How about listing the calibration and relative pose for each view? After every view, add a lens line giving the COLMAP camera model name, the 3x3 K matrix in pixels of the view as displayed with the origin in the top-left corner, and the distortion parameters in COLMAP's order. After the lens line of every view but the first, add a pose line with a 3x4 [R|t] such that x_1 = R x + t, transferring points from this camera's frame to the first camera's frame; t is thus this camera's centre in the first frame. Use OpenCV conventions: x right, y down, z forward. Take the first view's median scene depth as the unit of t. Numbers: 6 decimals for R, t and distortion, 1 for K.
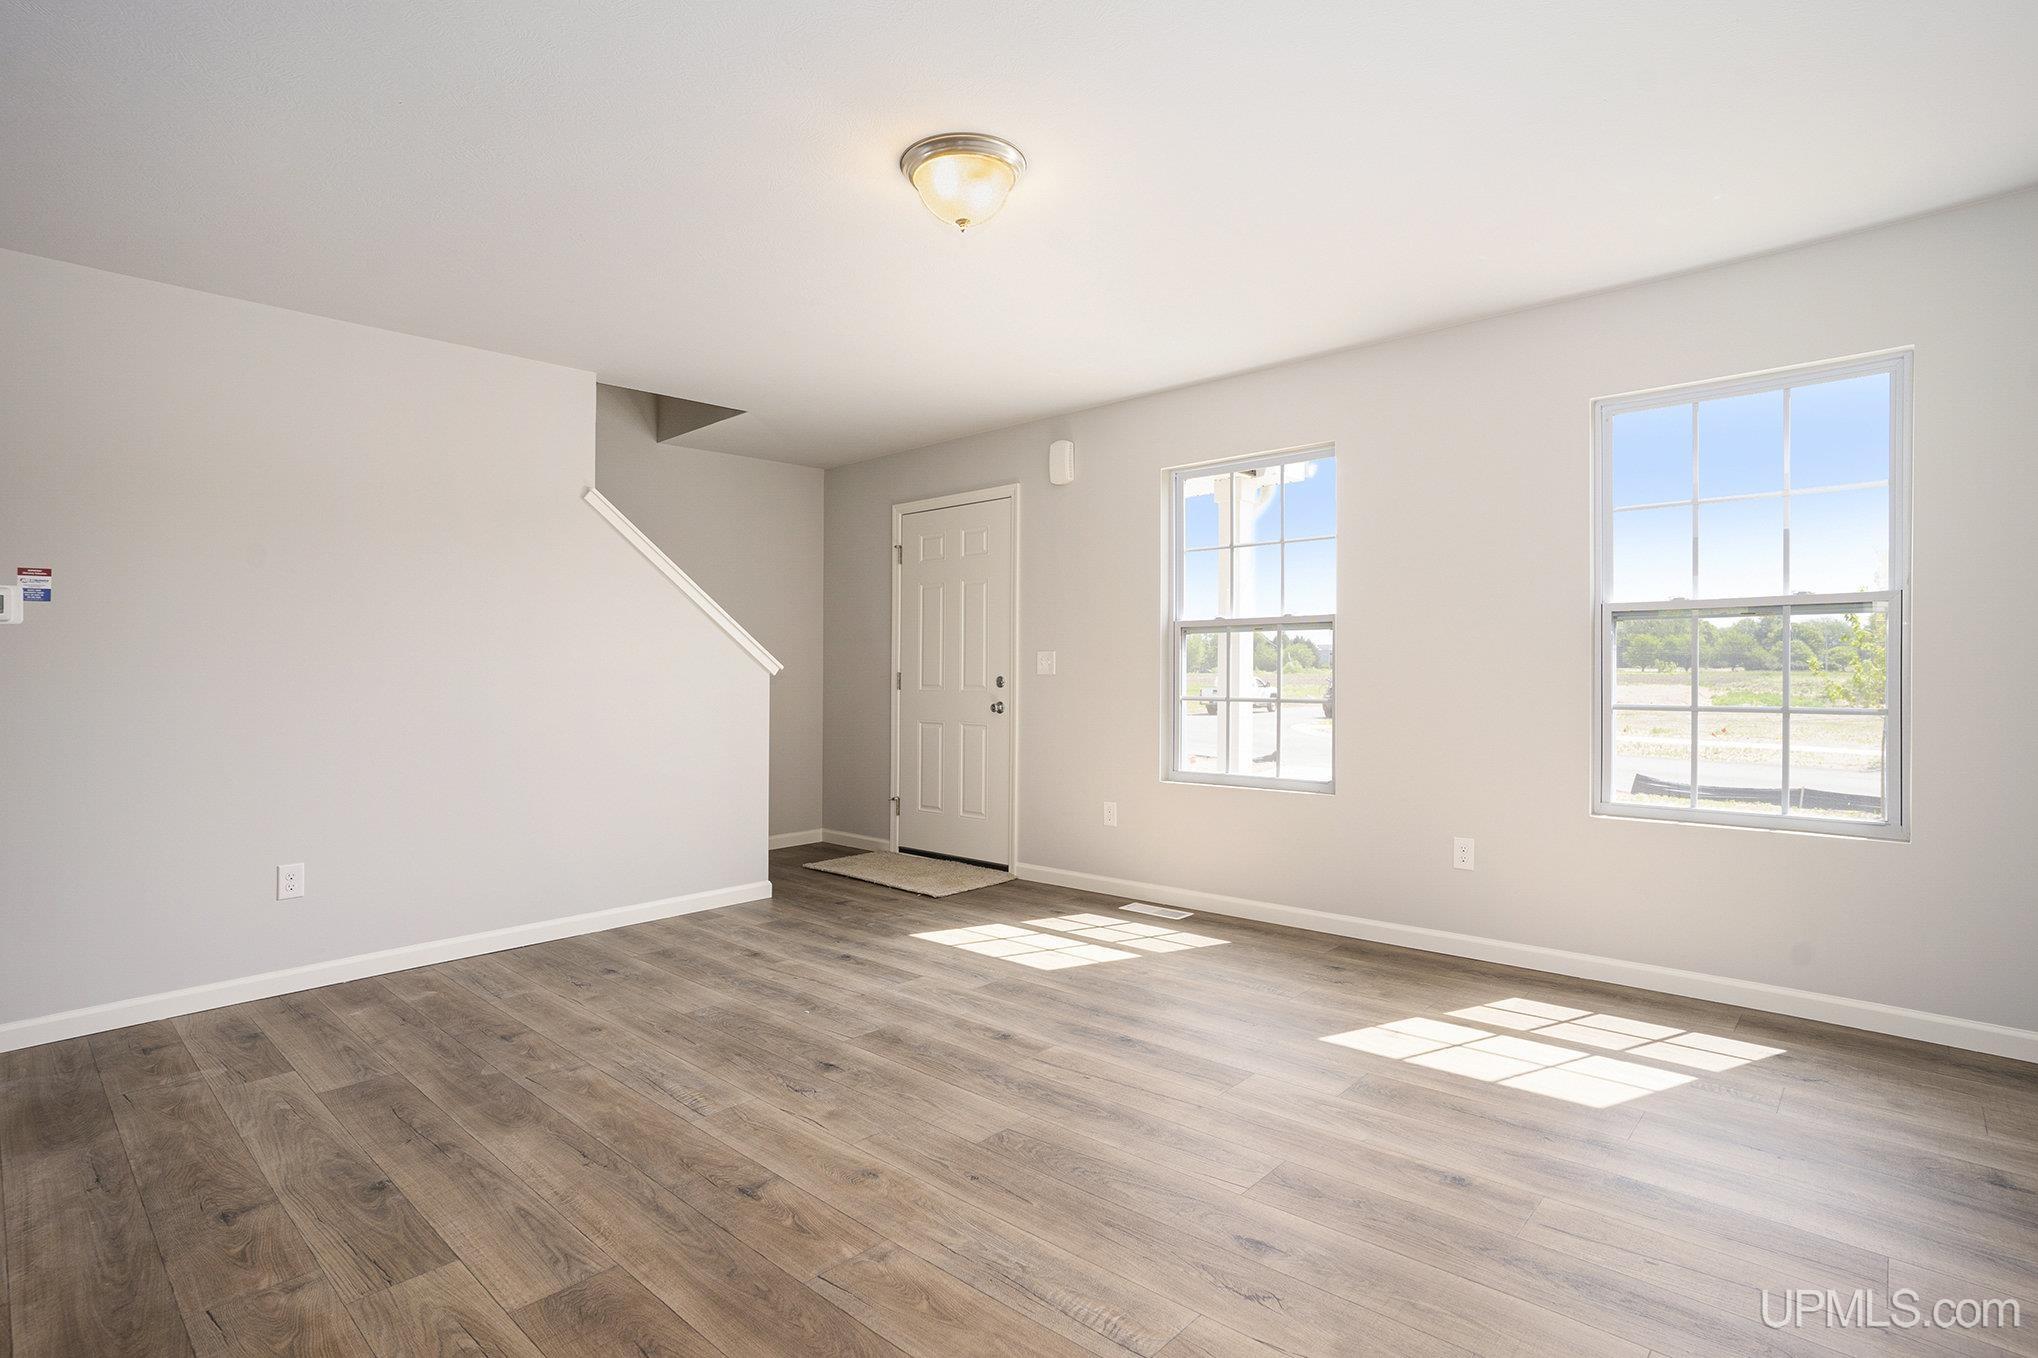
lens RADIAL K [[1012.0, 0, 1019.0], [0, 1012.0, 679.0], [0, 0, 1]] dist [0.000197, 0.000232]
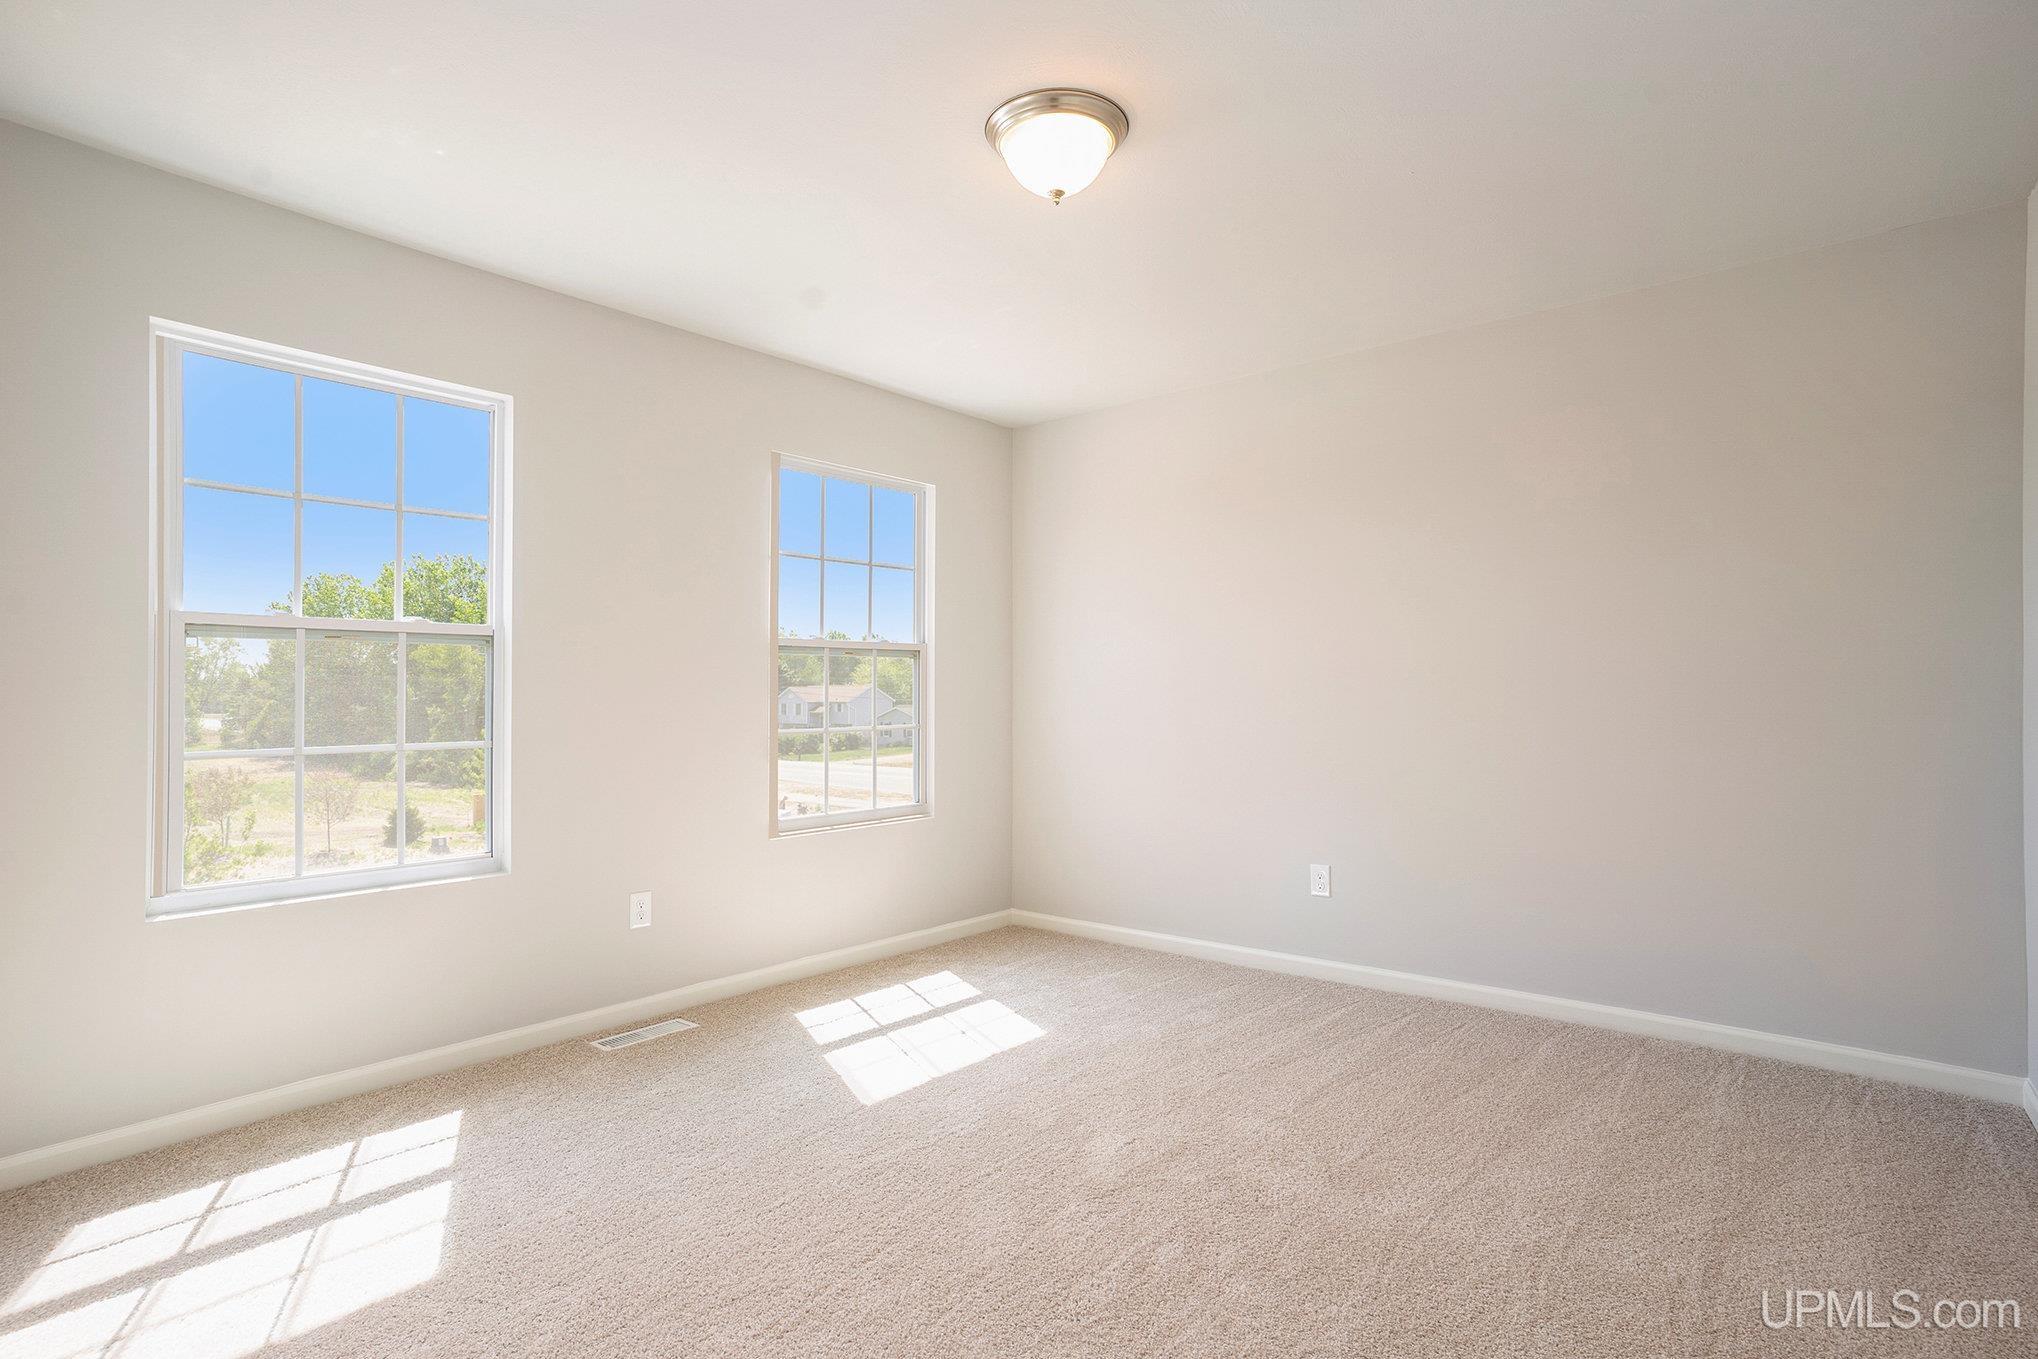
lens RADIAL K [[1012.0, 0, 1019.0], [0, 1012.0, 679.5], [0, 0, 1]] dist [0.000197, 0.000232]
pose [[-0.001601, 0.013163, 0.999912, -0.598460], [0.005419, 0.999899, -0.013154, -0.018687], [-0.999984, 0.005397, -0.001672, 0.810730]]
